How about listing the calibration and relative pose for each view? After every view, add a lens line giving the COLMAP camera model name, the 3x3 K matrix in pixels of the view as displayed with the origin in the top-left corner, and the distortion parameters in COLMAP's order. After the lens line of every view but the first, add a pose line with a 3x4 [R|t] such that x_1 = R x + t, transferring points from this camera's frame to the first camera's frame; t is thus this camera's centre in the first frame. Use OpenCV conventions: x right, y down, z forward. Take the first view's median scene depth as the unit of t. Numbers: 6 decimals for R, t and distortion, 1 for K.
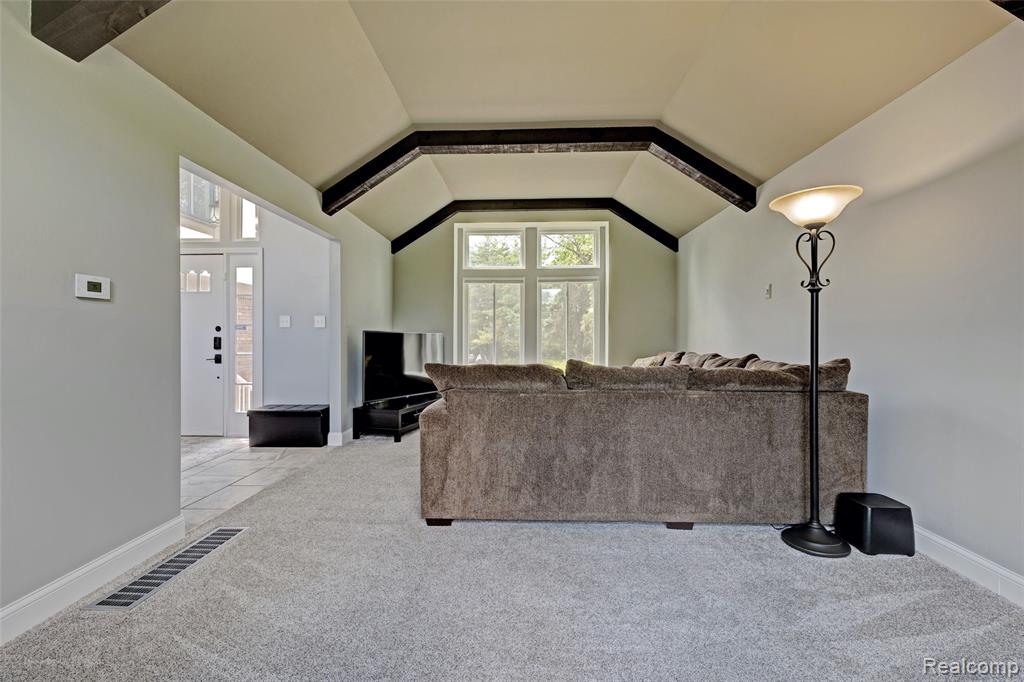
lens RADIAL K [[435.5, 0, 510.9], [0, 435.5, 339.2], [0, 0, 1]] dist [-0.001489, -0.000049]
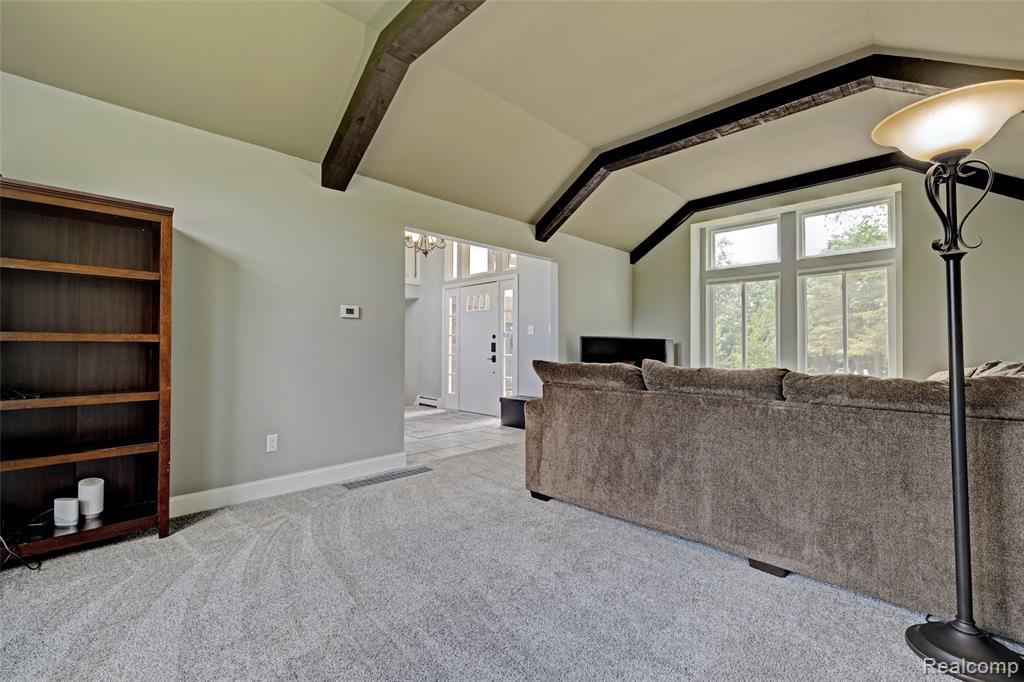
lens RADIAL K [[429.4, 0, 513.2], [0, 429.4, 339.2], [0, 0, 1]] dist [-0.001553, -0.000066]
pose [[0.747593, -0.010355, -0.664077, 0.564266], [-0.003536, 0.999802, -0.019570, 0.021936], [0.664148, 0.016979, 0.747408, 0.085514]]
